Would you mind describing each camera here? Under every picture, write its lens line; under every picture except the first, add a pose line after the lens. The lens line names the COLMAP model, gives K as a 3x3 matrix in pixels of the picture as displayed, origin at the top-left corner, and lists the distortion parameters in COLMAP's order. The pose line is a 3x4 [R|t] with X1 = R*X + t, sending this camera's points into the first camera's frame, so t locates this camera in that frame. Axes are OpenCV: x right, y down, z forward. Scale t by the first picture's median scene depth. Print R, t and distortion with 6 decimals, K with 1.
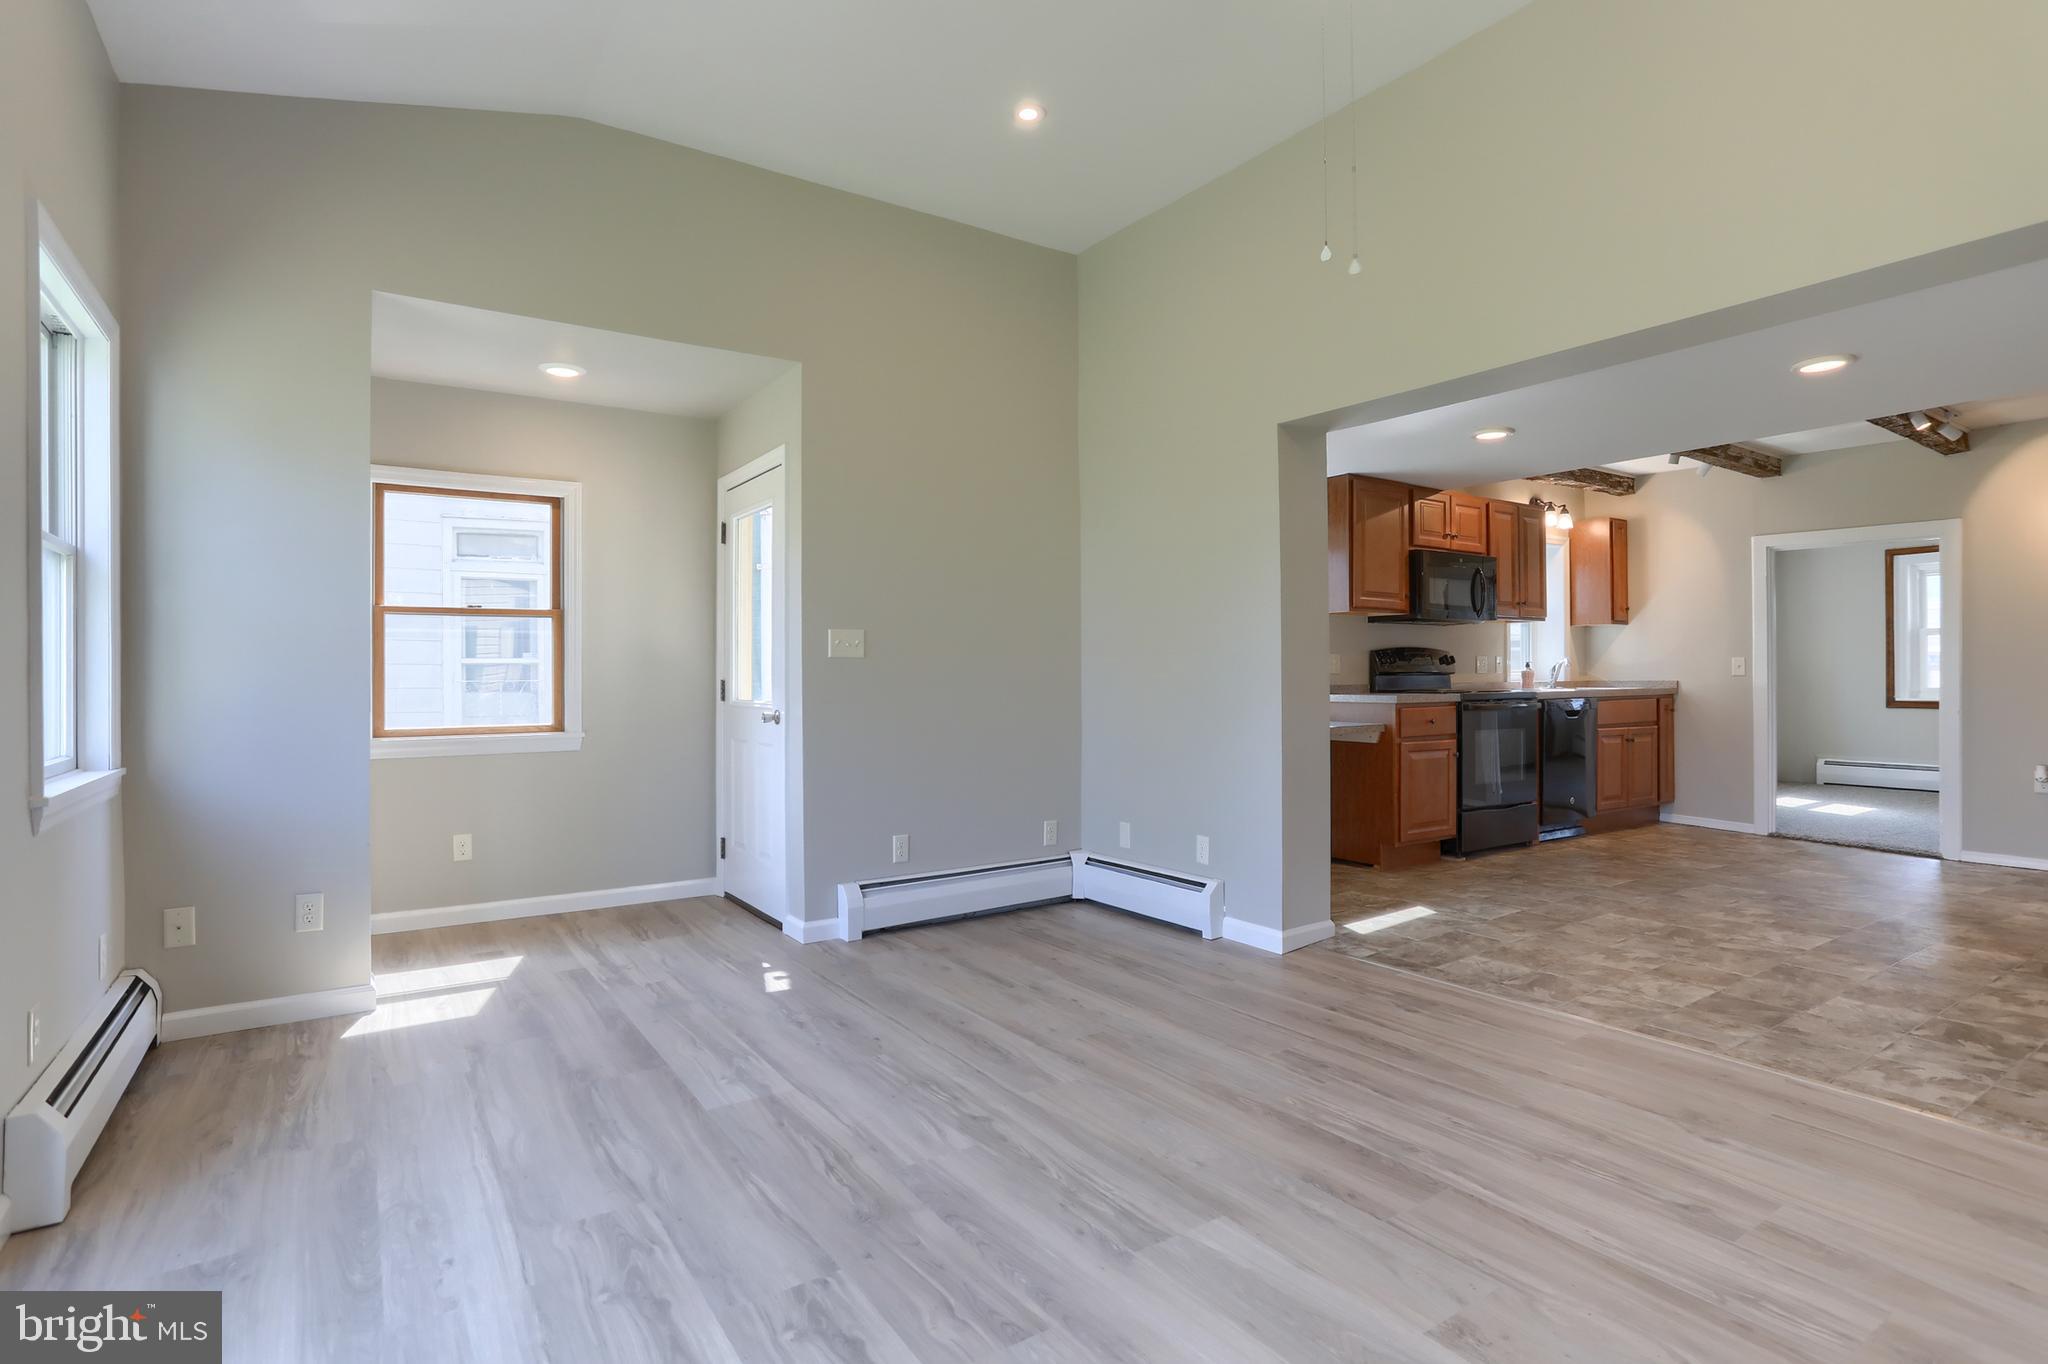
lens RADIAL K [[1016.1, 0, 1018.6], [0, 1016.1, 657.4], [0, 0, 1]] dist [-0.032096, 0.010453]
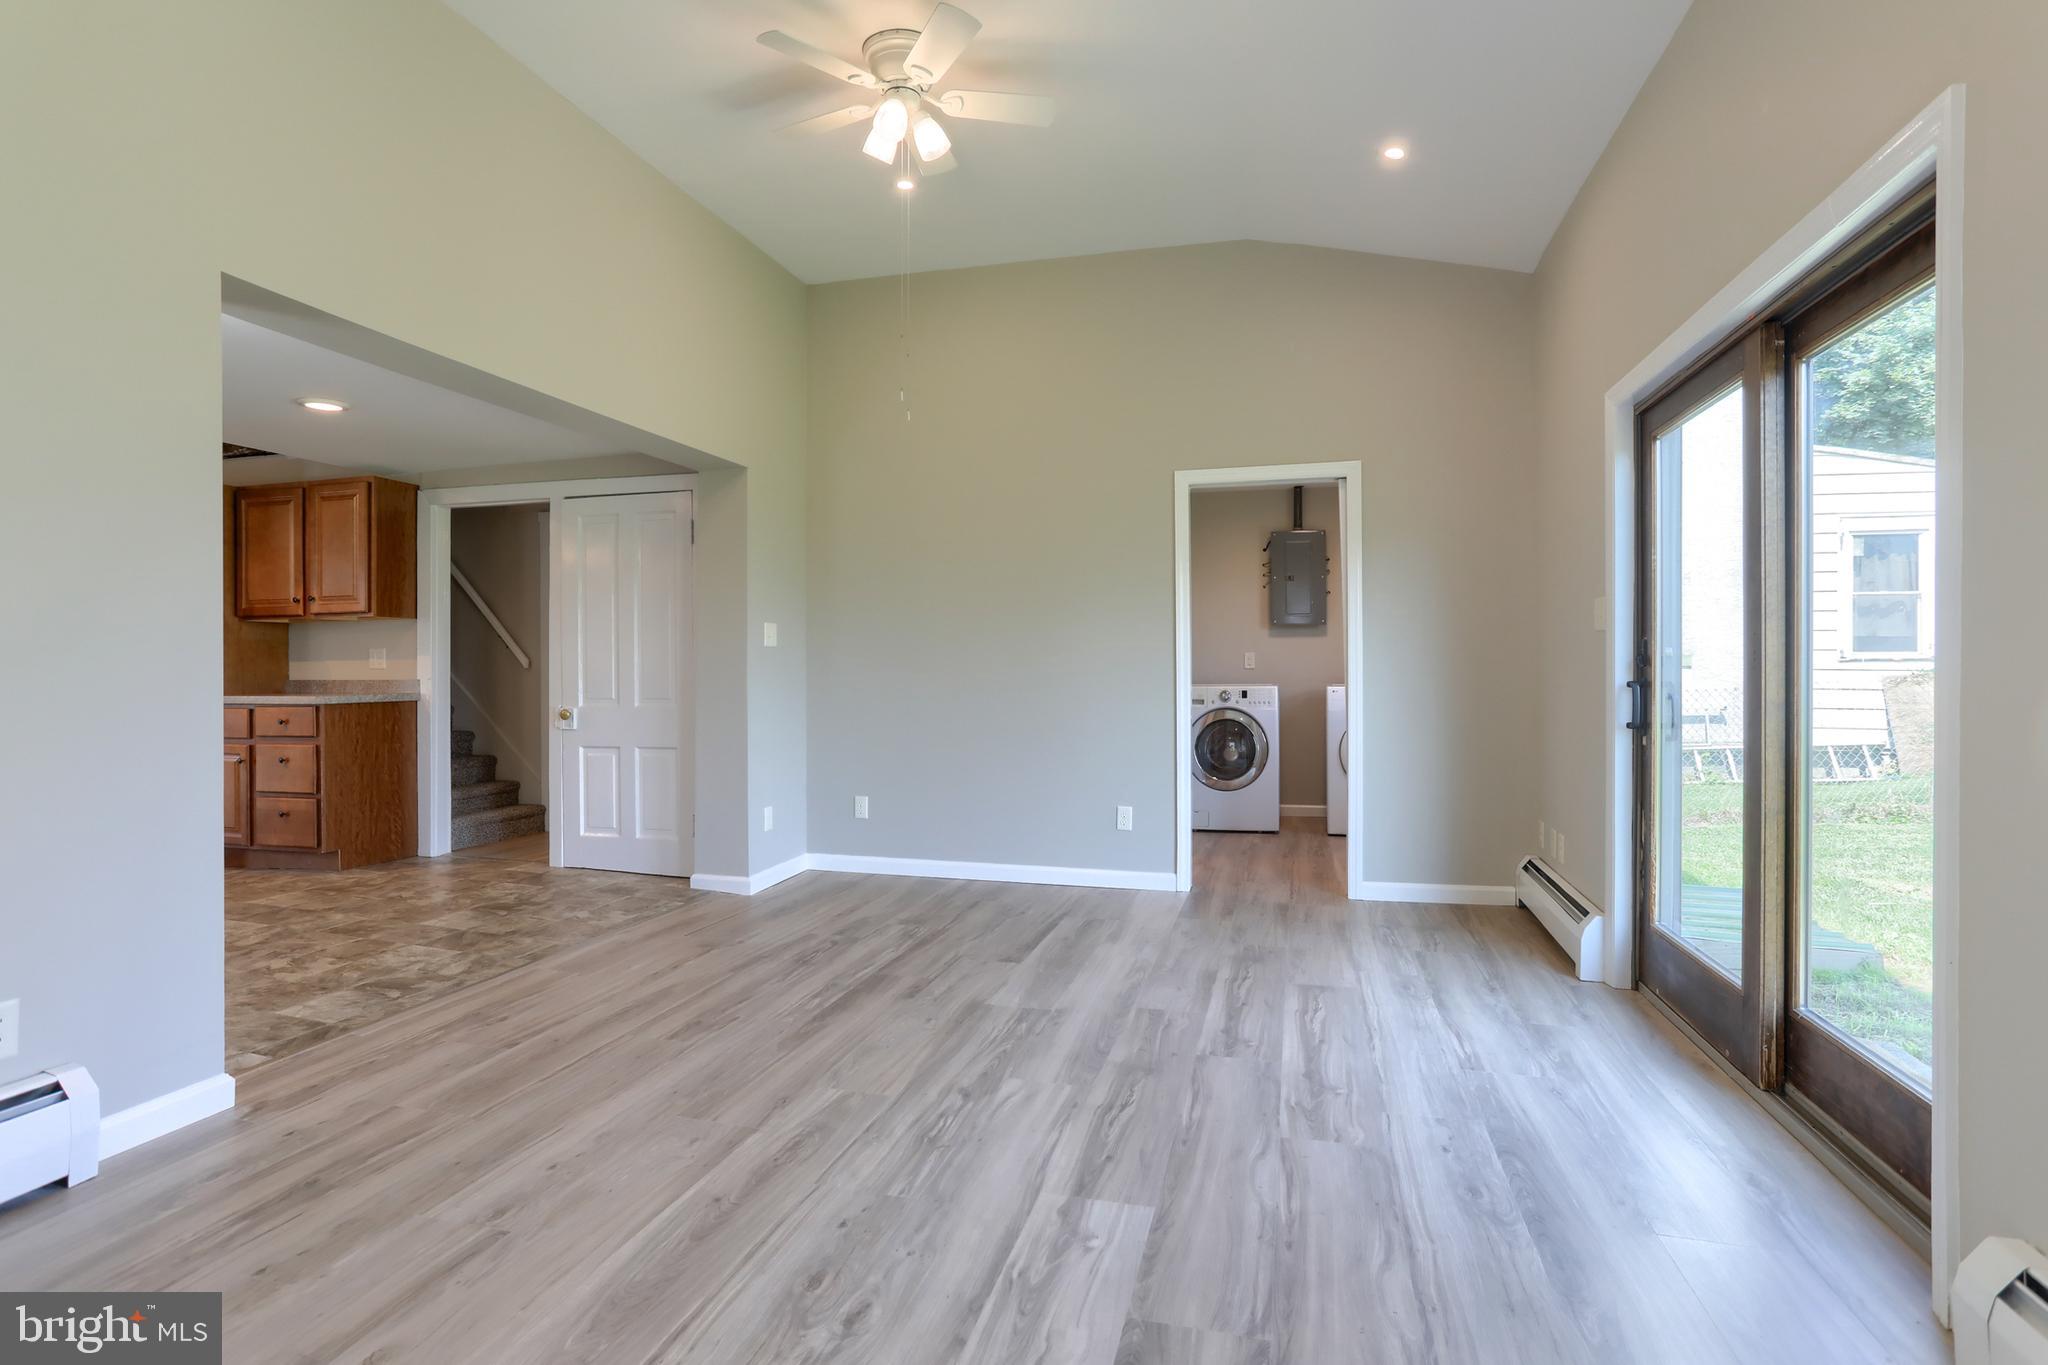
lens RADIAL K [[1016.1, 0, 1036.1], [0, 1016.1, 668.8], [0, 0, 1]] dist [-0.032096, 0.010453]
pose [[-0.669796, 0.010647, 0.742469, -0.864282], [-0.008781, 0.999714, -0.022258, 0.044225], [-0.742494, -0.021428, -0.669510, 1.654090]]
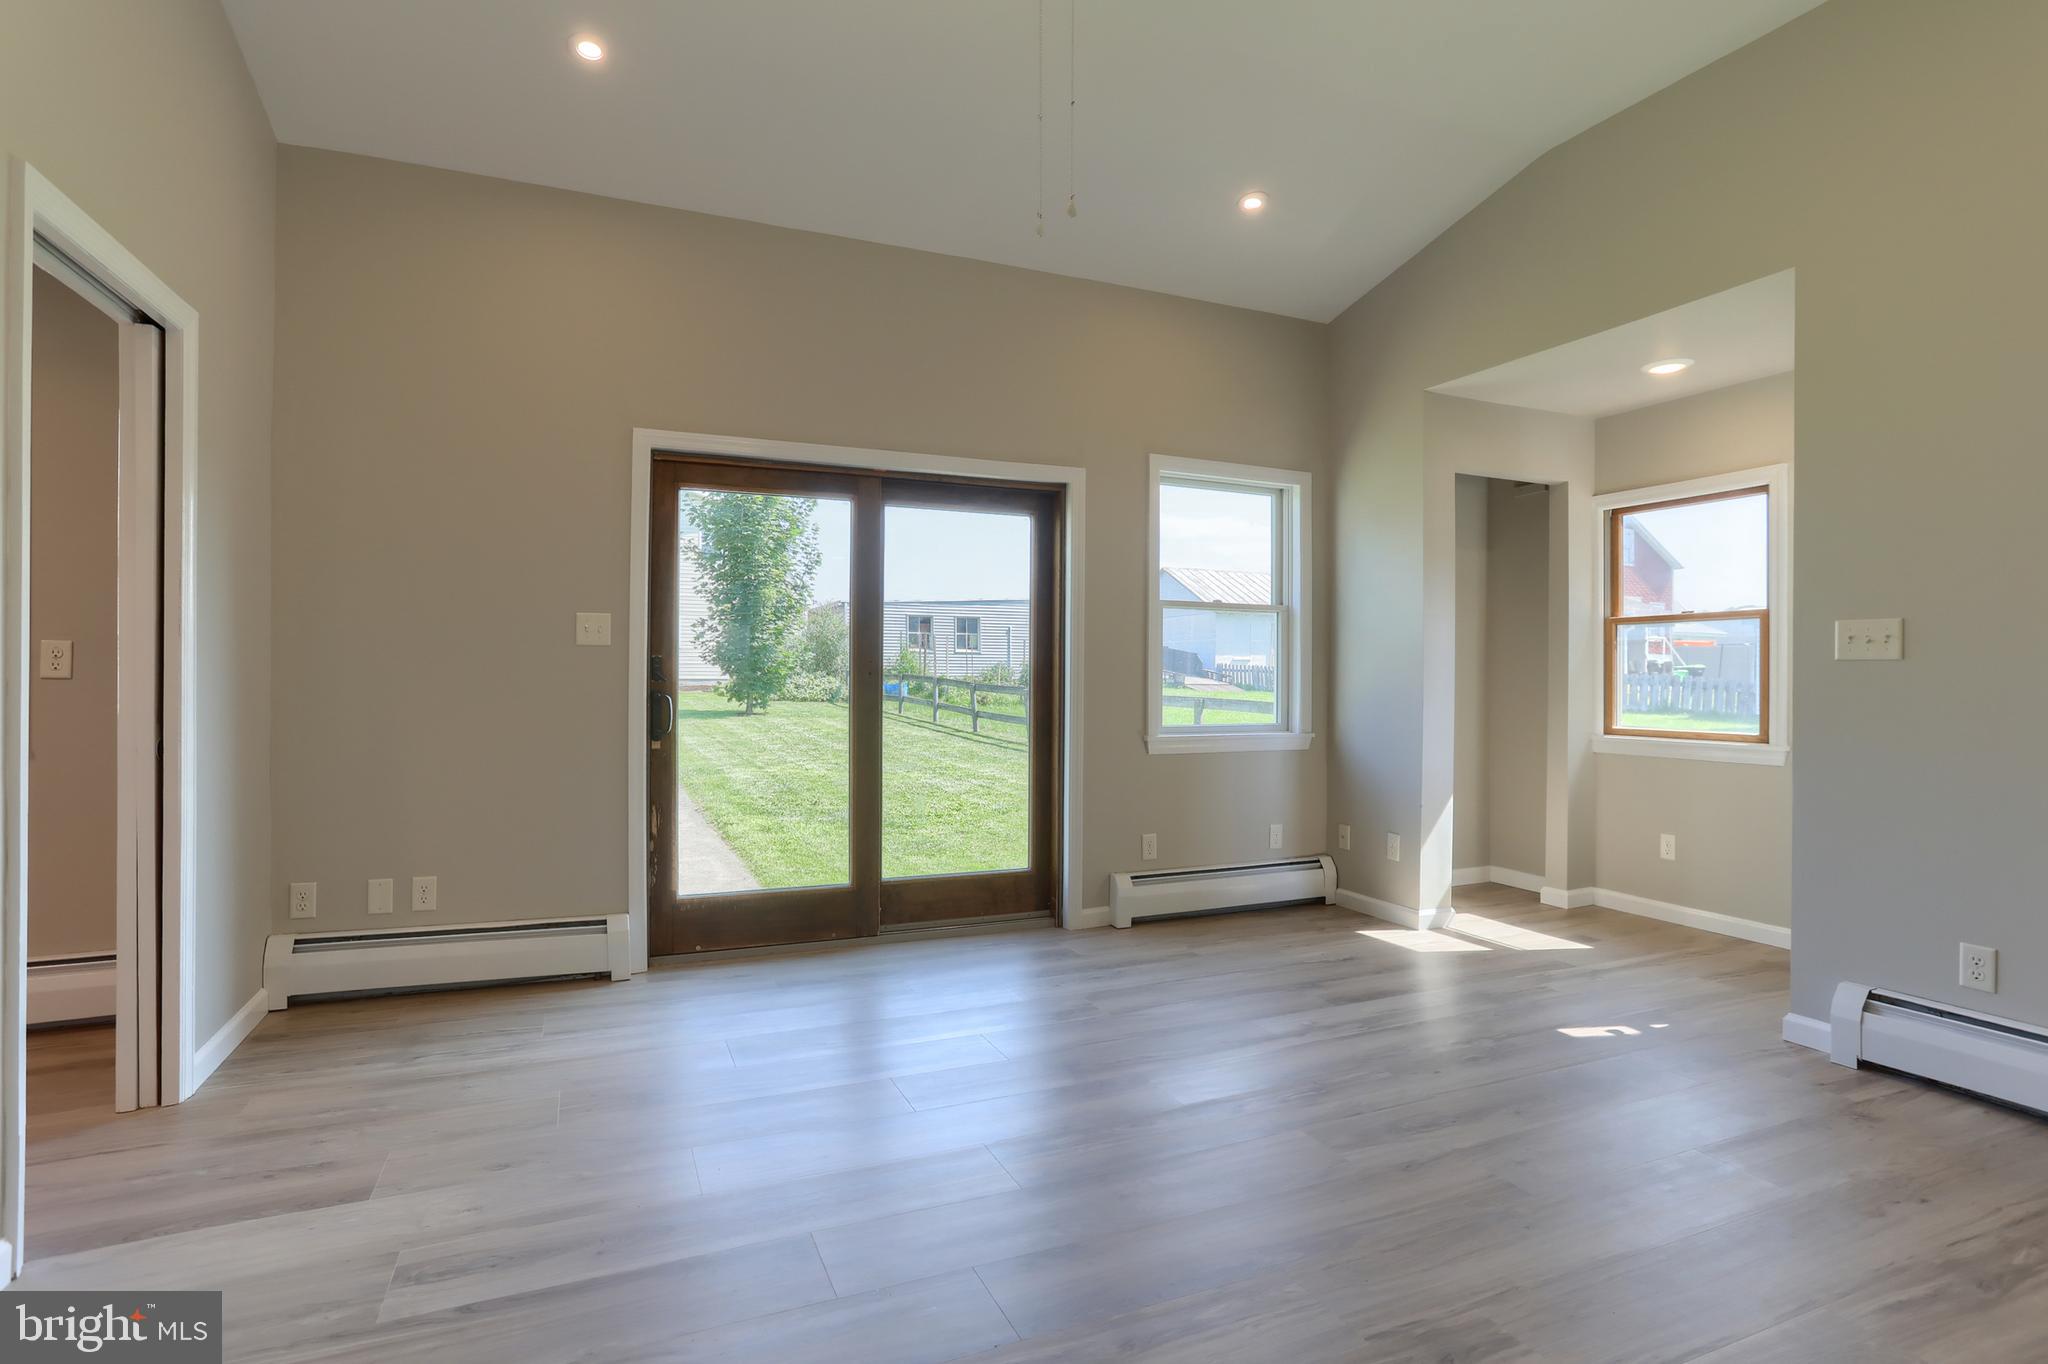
lens RADIAL K [[1016.1, 0, 1030.5], [0, 1016.1, 676.8], [0, 0, 1]] dist [-0.032096, 0.010453]
pose [[-0.164198, 0.006876, -0.986403, 1.031855], [0.015277, 0.999873, 0.004427, 0.000373], [0.986309, -0.014343, -0.164282, 0.967554]]
